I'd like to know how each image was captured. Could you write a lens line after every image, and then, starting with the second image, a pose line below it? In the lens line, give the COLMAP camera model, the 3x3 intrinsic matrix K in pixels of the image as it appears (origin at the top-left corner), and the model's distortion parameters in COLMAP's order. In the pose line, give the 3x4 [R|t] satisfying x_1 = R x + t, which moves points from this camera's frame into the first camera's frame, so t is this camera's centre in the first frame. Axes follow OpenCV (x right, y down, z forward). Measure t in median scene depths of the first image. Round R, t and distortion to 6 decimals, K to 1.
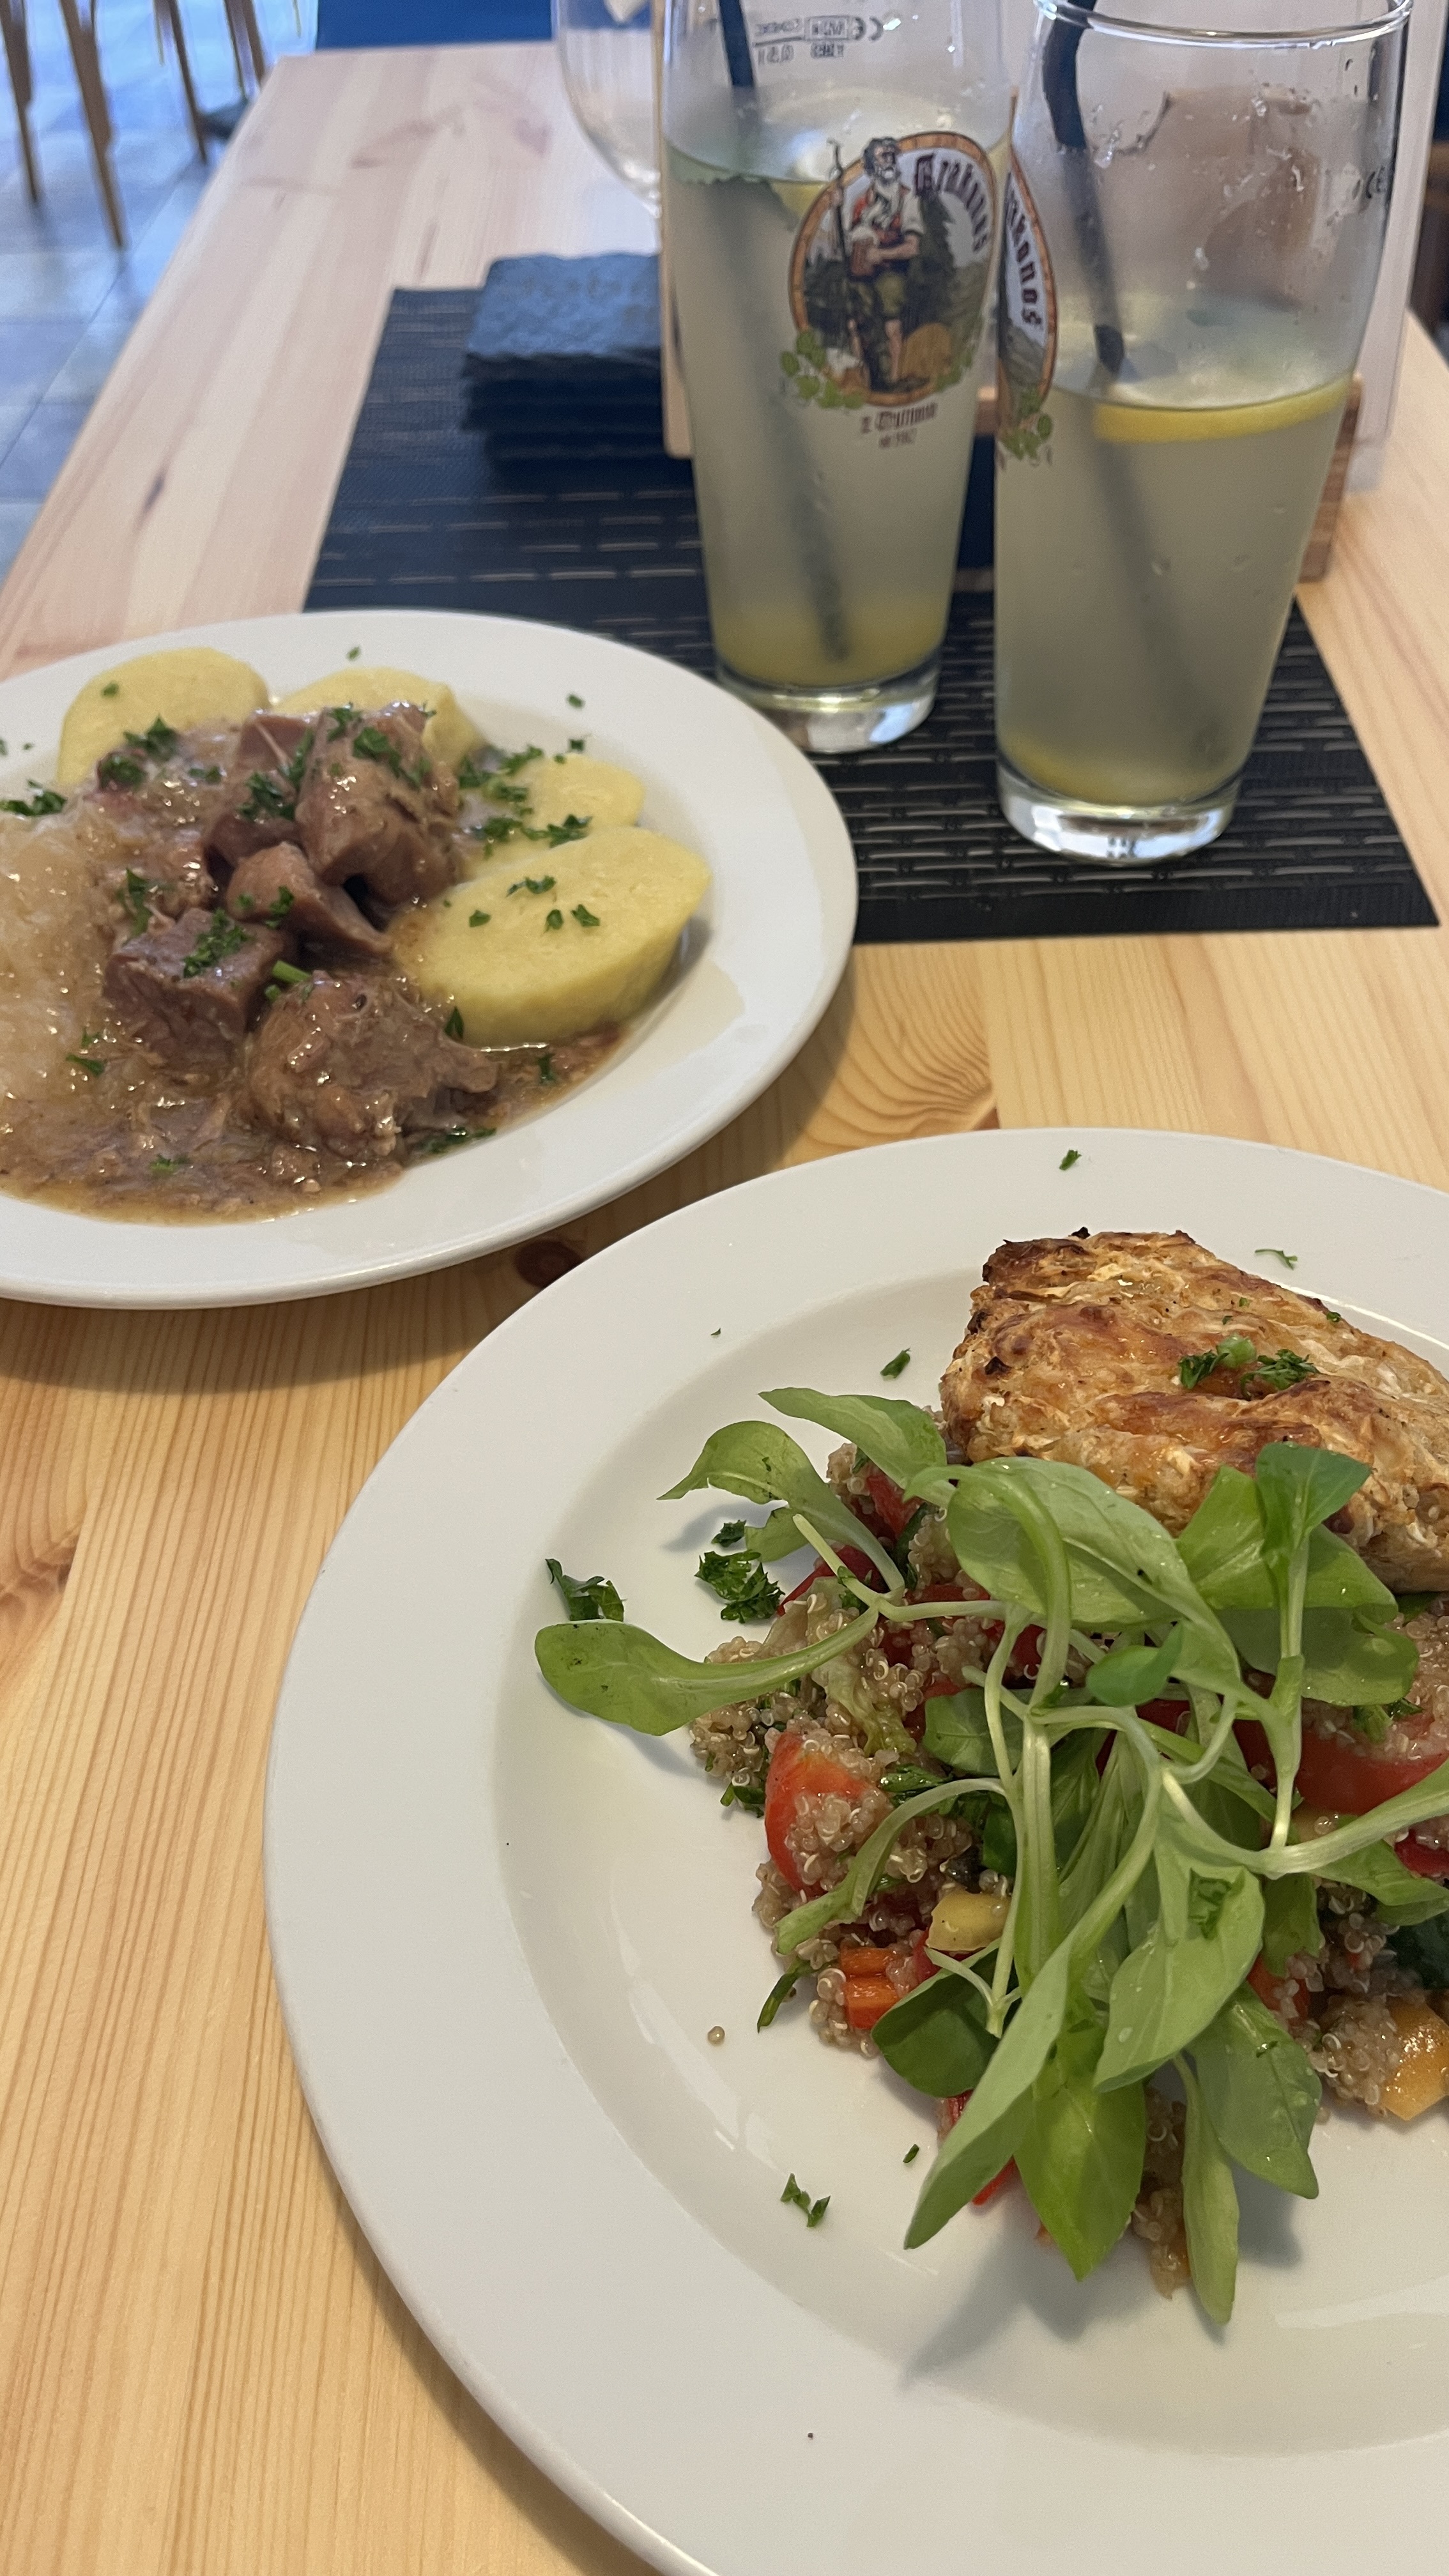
lens RADIAL K [[1953.6, 0, 701.3], [0, 1953.6, 1296.2], [0, 0, 1]] dist [0.034324, 0.001184]
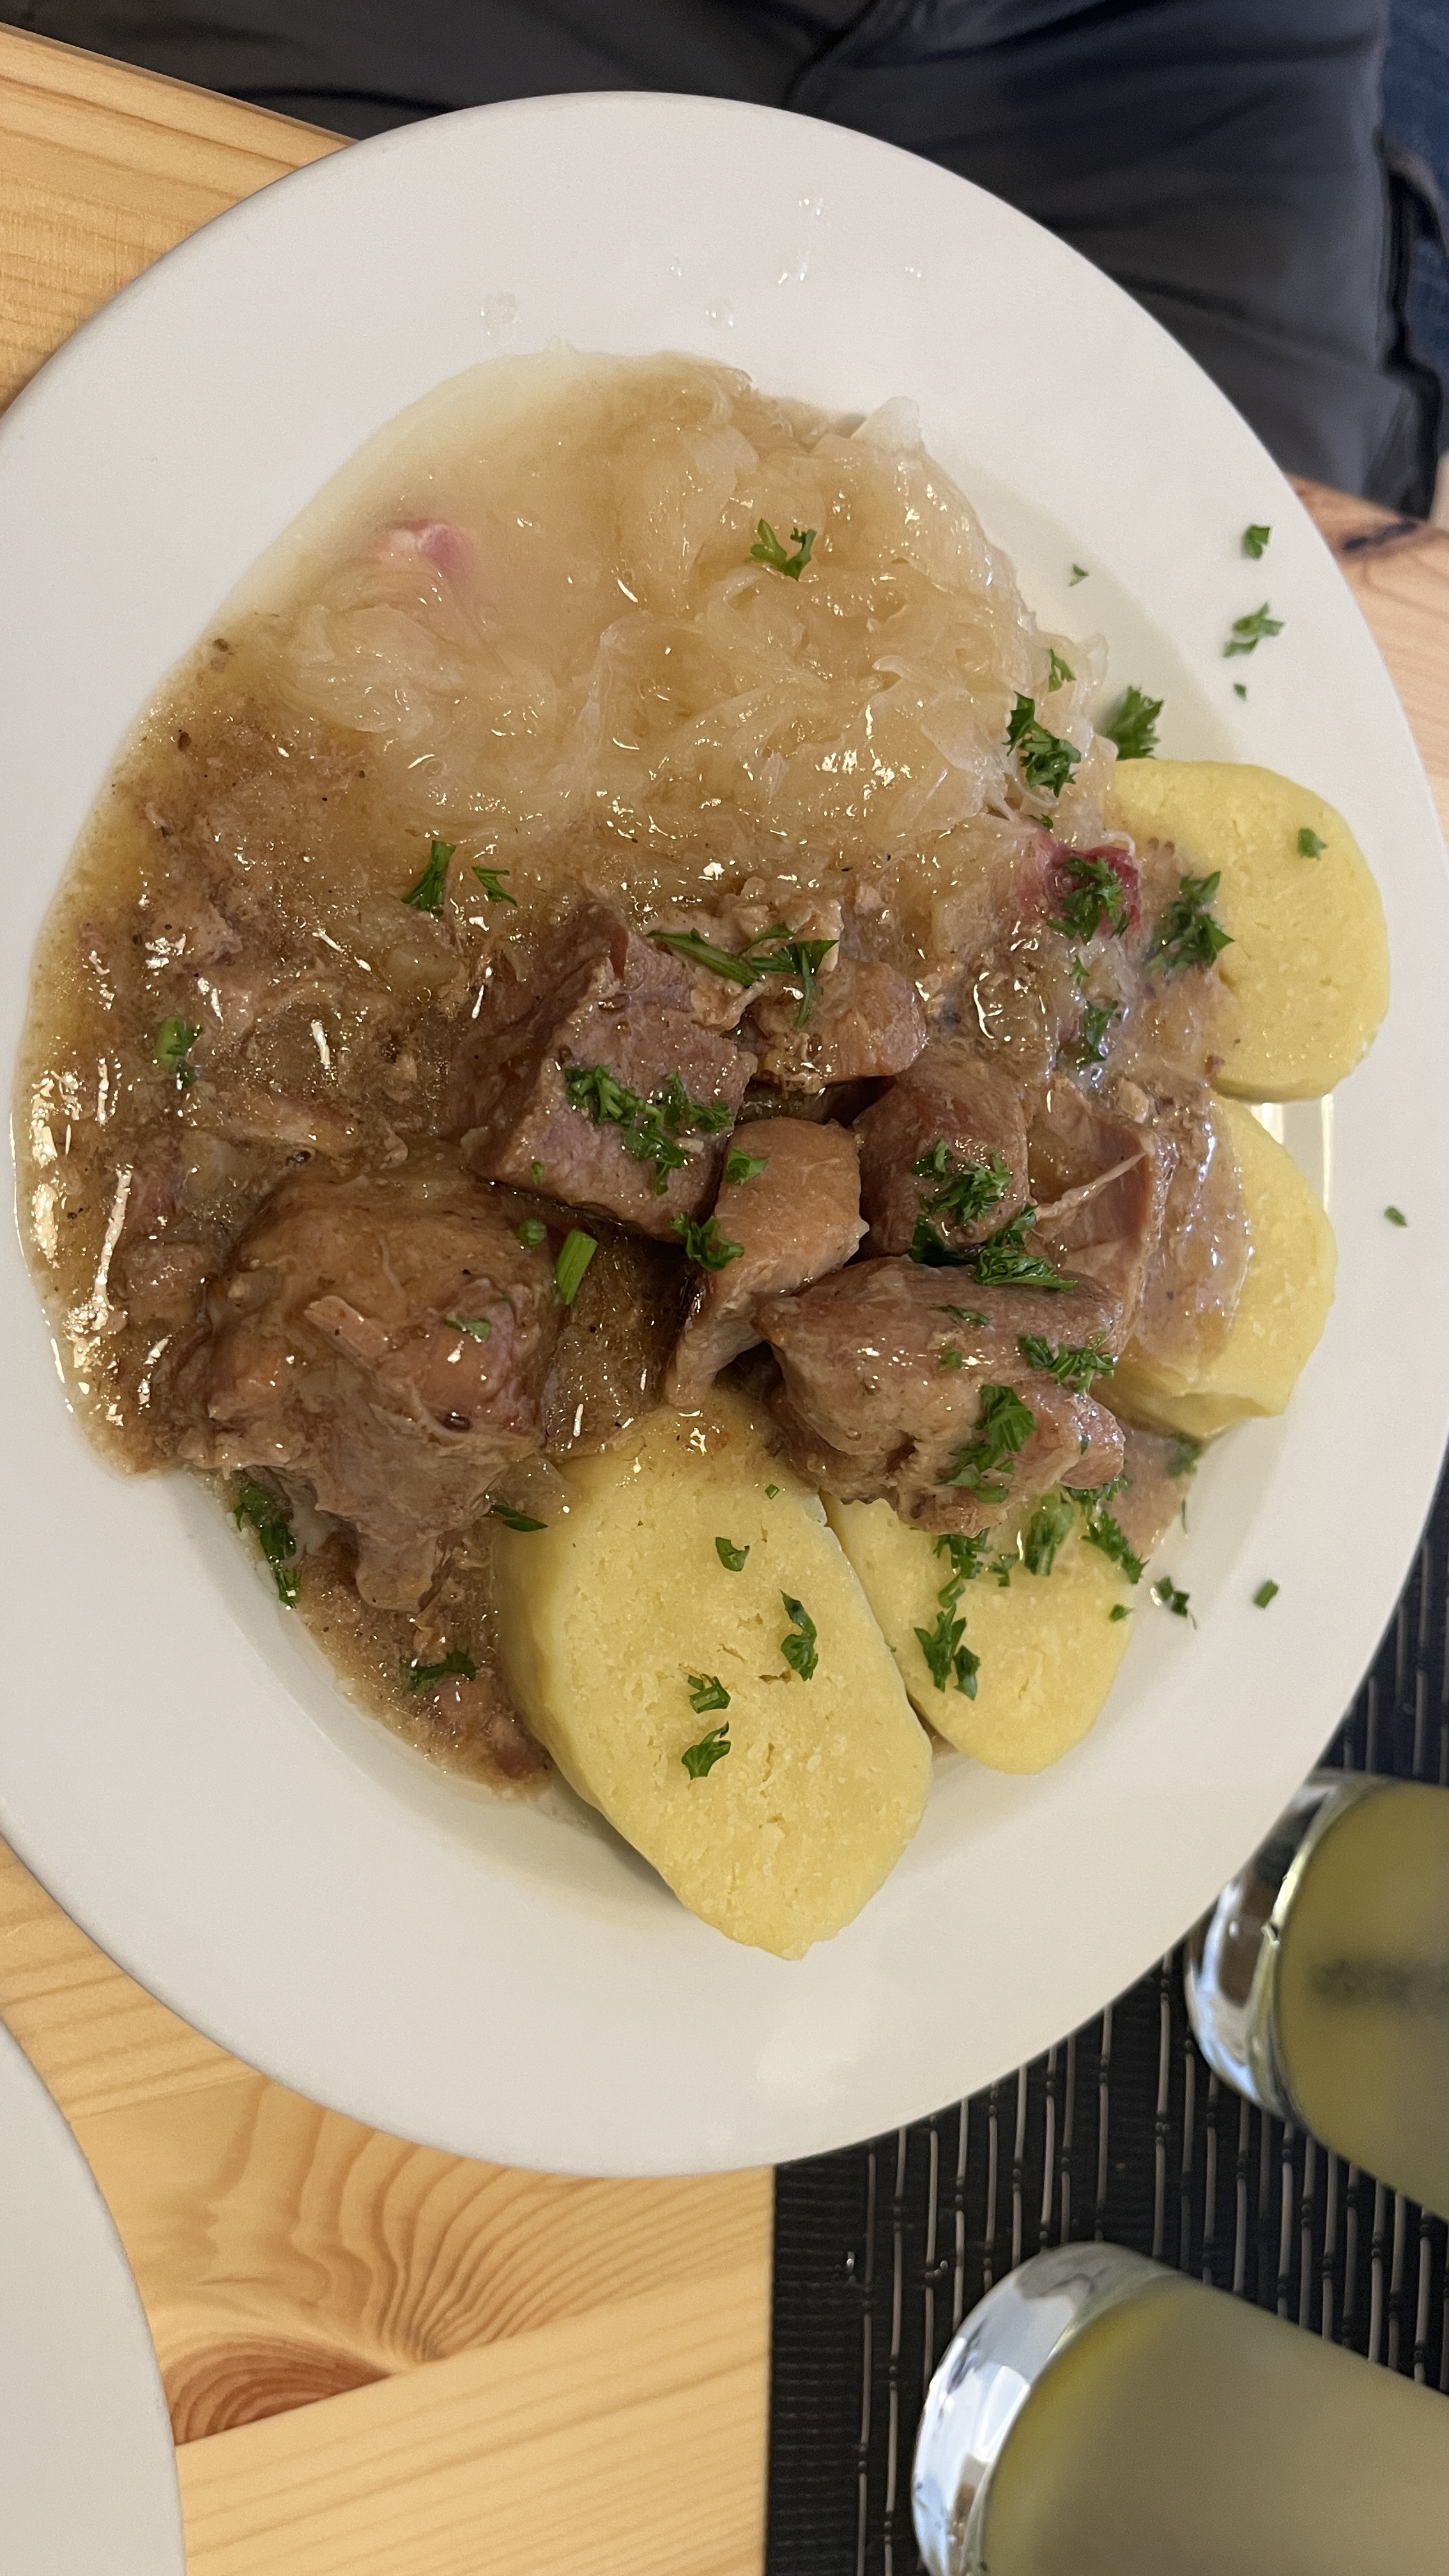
lens RADIAL K [[1953.6, 0, 734.4], [0, 1953.6, 1314.1], [0, 0, 1]] dist [0.034324, 0.001184]
pose [[-0.046896, 0.996652, 0.066976, -0.224013], [-0.983112, -0.057924, 0.173599, -0.292082], [0.176897, -0.057703, 0.982536, 0.449815]]
